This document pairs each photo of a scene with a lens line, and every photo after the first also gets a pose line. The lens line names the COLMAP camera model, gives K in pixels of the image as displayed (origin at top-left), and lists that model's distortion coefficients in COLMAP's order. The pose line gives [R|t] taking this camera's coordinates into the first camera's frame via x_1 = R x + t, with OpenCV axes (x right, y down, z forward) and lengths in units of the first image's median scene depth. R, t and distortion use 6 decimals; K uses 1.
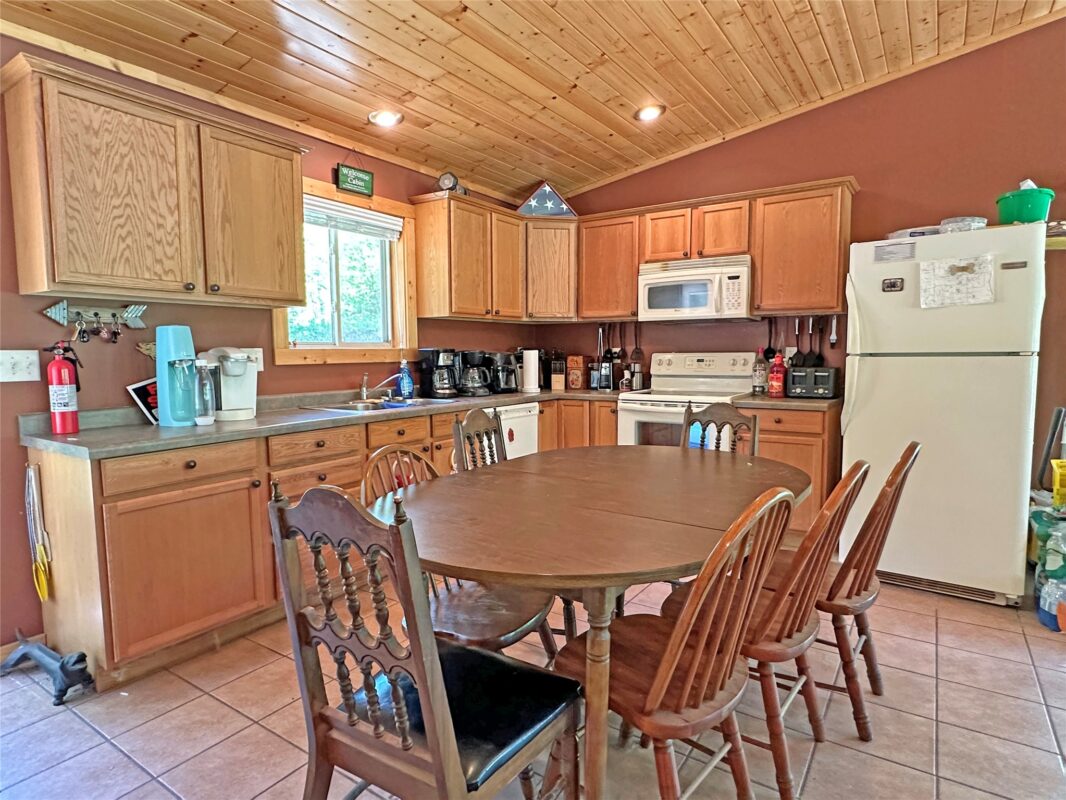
lens RADIAL K [[603.3, 0, 534.9], [0, 603.3, 410.5], [0, 0, 1]] dist [-0.005312, 0.001132]
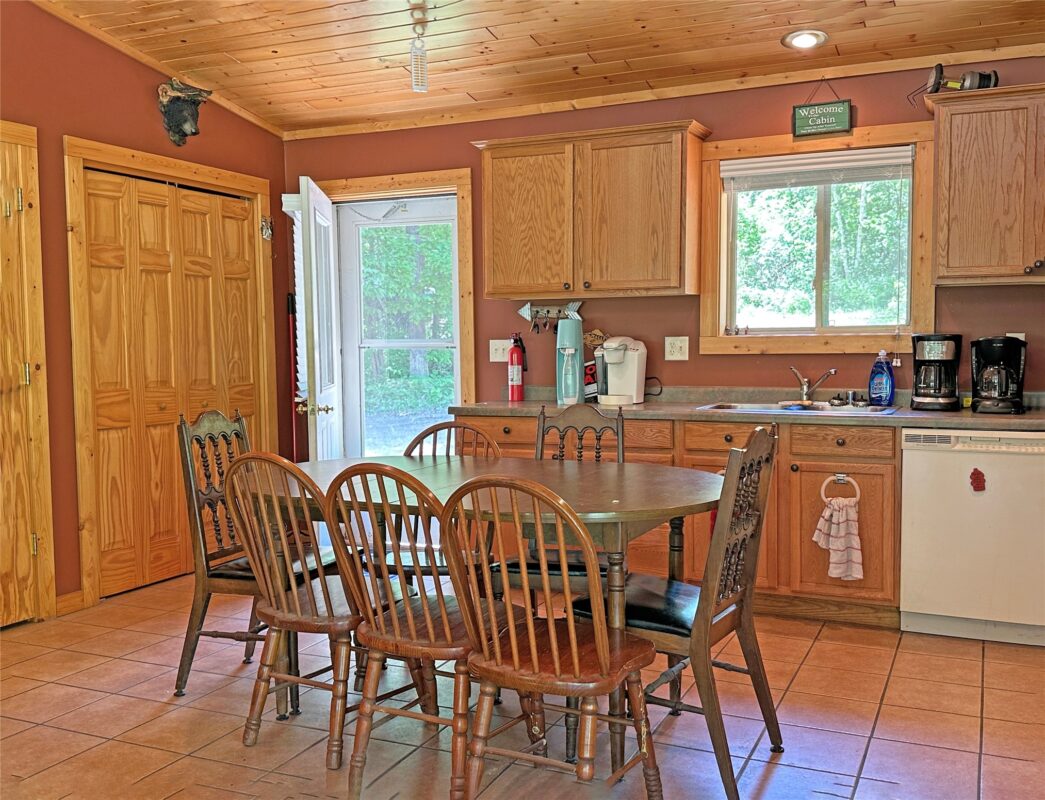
lens RADIAL K [[1041.0, 0, 526.4], [0, 1041.0, 400.3], [0, 0, 1]] dist [0.096539, 0.000000]
pose [[0.162959, 0.068640, -0.984242, 0.904559], [-0.083535, 0.994955, 0.055557, -0.058315], [0.983090, 0.073165, 0.167870, 0.381676]]
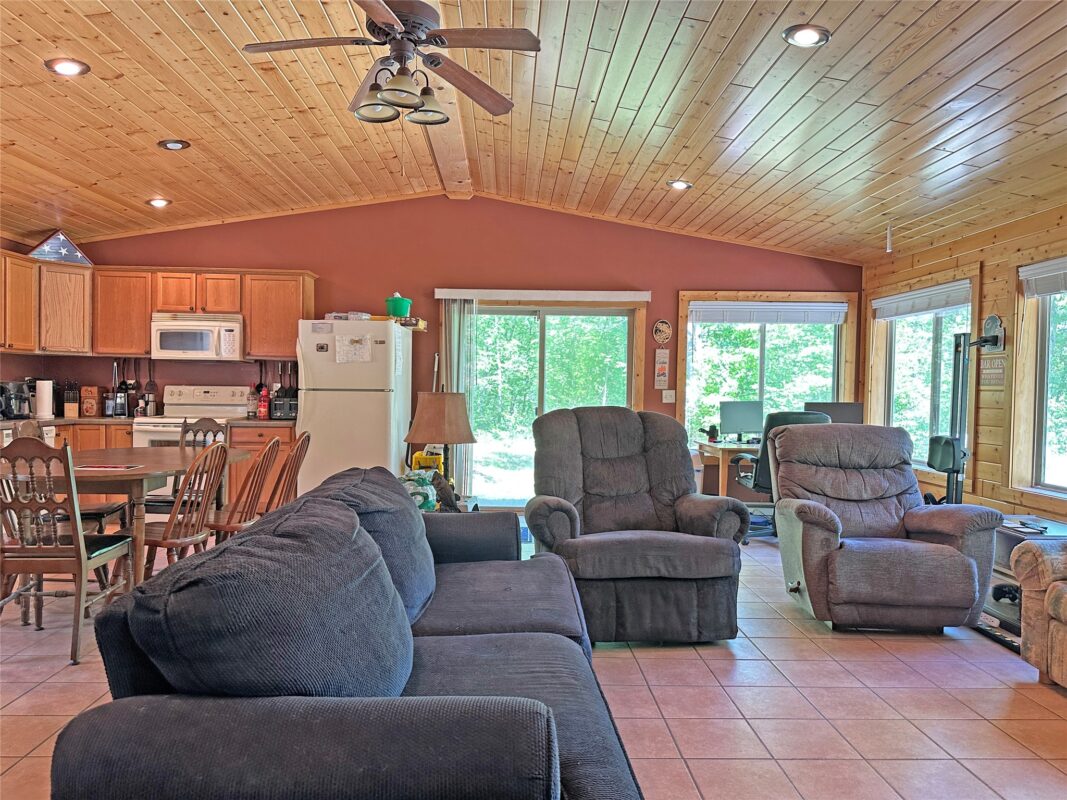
lens RADIAL K [[754.6, 0, 522.8], [0, 754.6, 407.3], [0, 0, 1]] dist [0.062518, -0.079595]
pose [[0.817881, 0.004099, 0.575373, -0.110590], [0.033605, 0.997927, -0.054877, 0.064923], [-0.574405, 0.064218, 0.816048, -0.749499]]
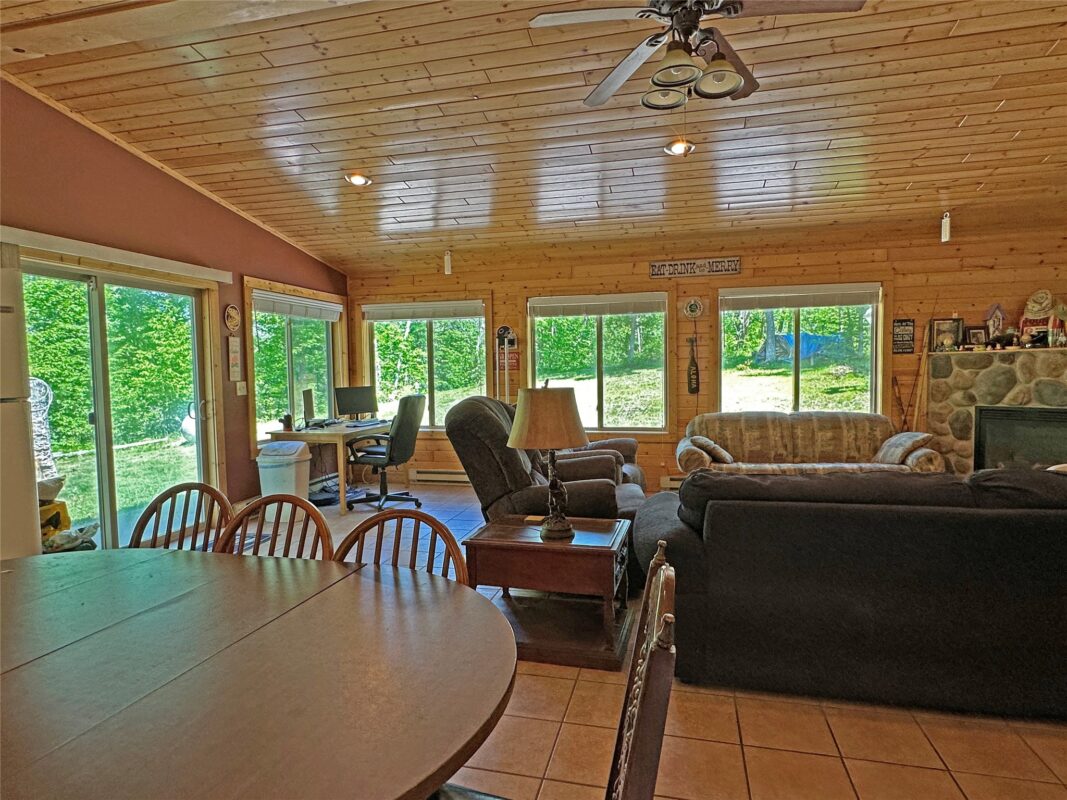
lens RADIAL K [[603.9, 0, 536.4], [0, 603.9, 403.6], [0, 0, 1]] dist [-0.005312, 0.001132]
pose [[-0.351277, -0.038713, 0.935471, -0.280447], [0.106258, 0.991041, 0.080913, -0.053578], [-0.930222, 0.127824, -0.344017, 0.380569]]
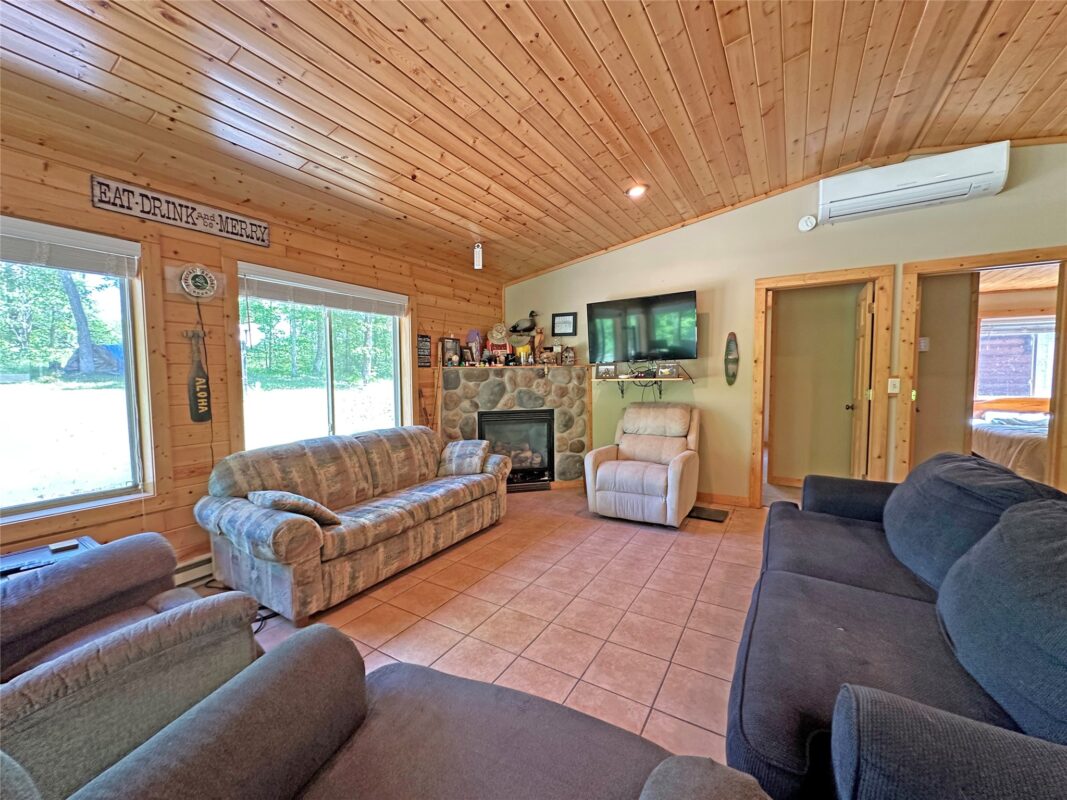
lens RADIAL K [[426.0, 0, 532.2], [0, 426.0, 398.2], [0, 0, 1]] dist [0.000972, 0.000275]
pose [[-0.998752, 0.017712, -0.046692, 0.549005], [0.010616, 0.988922, 0.148059, -0.042092], [0.048798, 0.147379, -0.987876, 0.153087]]
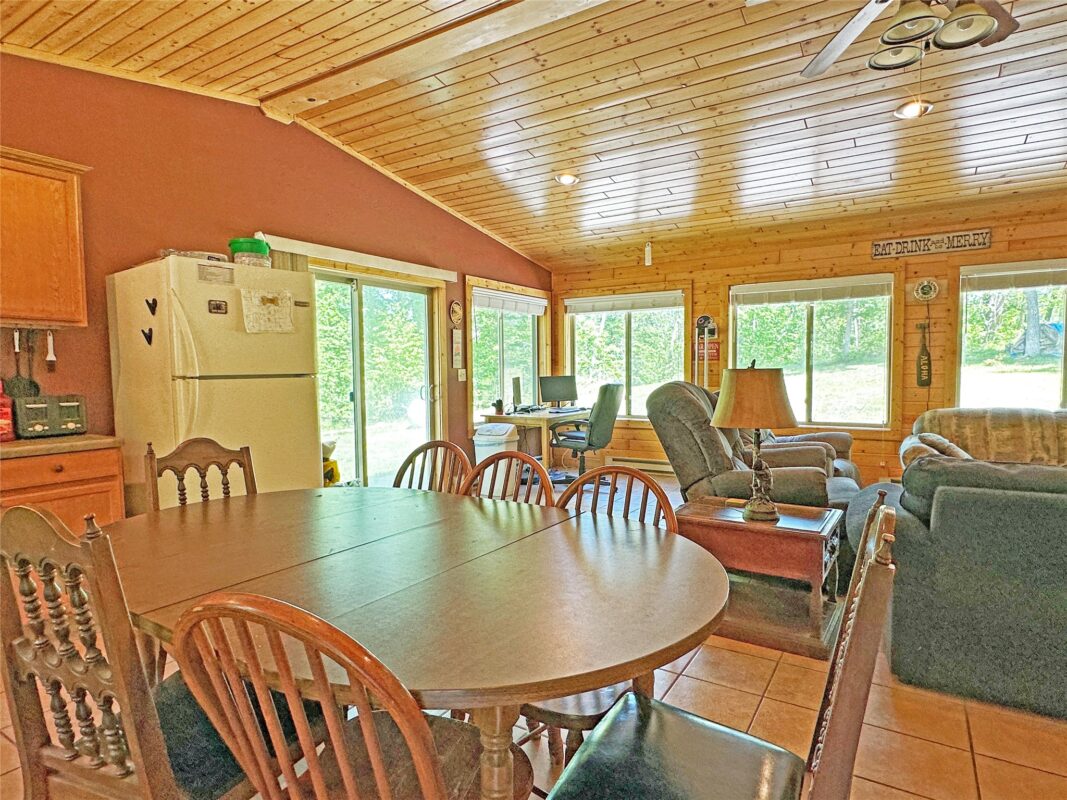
lens RADIAL K [[603.9, 0, 530.1], [0, 603.9, 405.3], [0, 0, 1]] dist [-0.005312, 0.001132]
pose [[-0.033789, -0.050146, 0.998170, -0.316685], [0.105015, 0.993034, 0.053443, -0.035736], [-0.993896, 0.106629, -0.028287, 0.406090]]
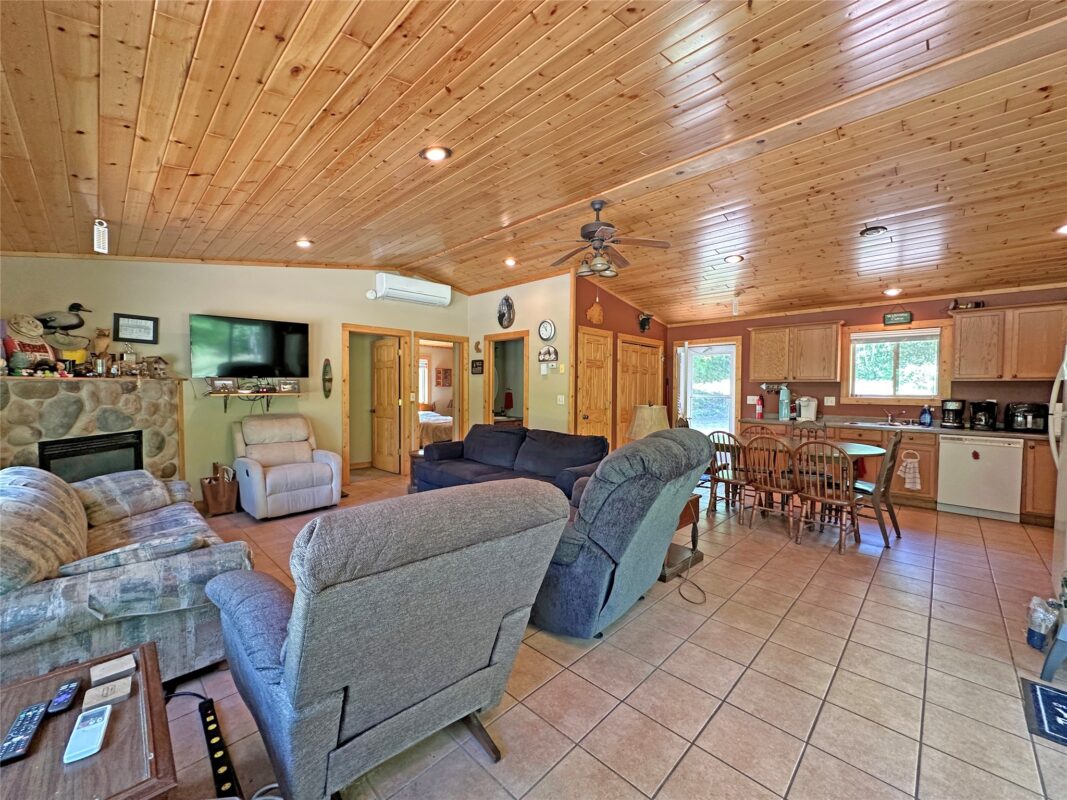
lens RADIAL K [[426.0, 0, 530.2], [0, 426.0, 399.7], [0, 0, 1]] dist [0.000972, 0.000275]
pose [[-0.185217, 0.034337, -0.982098, 1.266430], [-0.098308, 0.993729, 0.053283, -0.048227], [0.977768, 0.106417, -0.180680, 0.041264]]
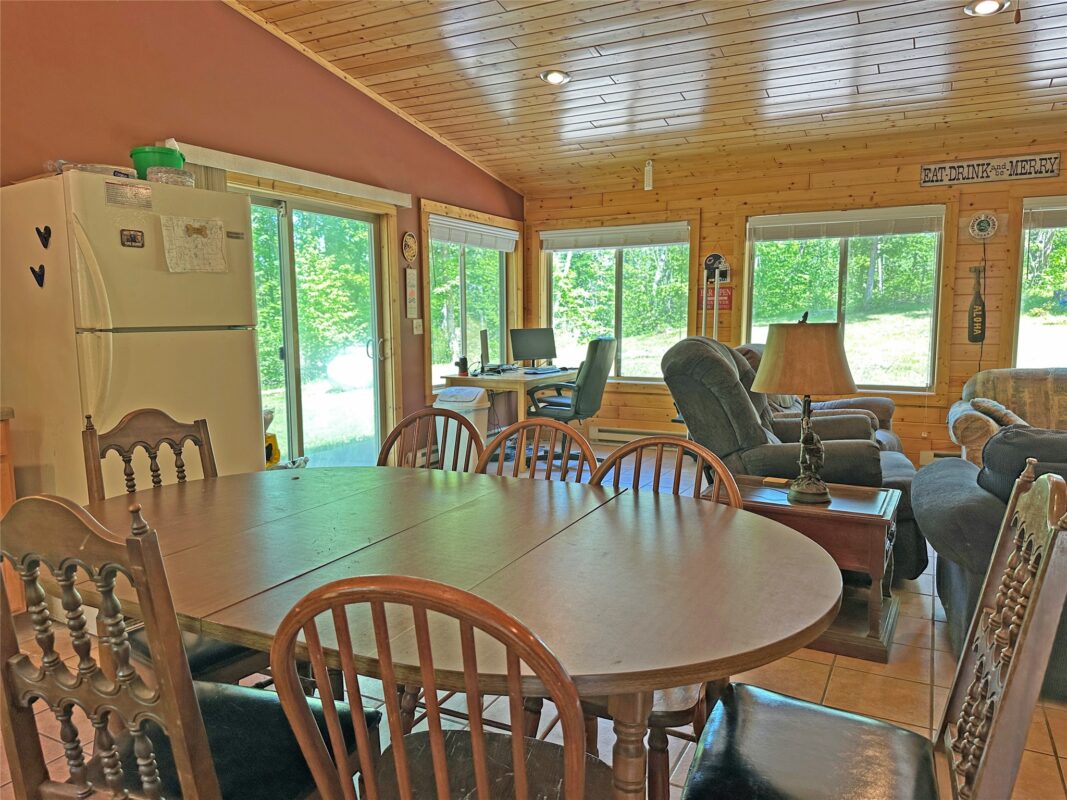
lens RADIAL K [[754.6, 0, 528.6], [0, 754.6, 407.5], [0, 0, 1]] dist [0.062518, -0.079595]
pose [[-0.108886, -0.109283, 0.988029, -0.333472], [0.098986, 0.987807, 0.120167, -0.047628], [-0.989113, 0.110886, -0.096741, 0.469646]]
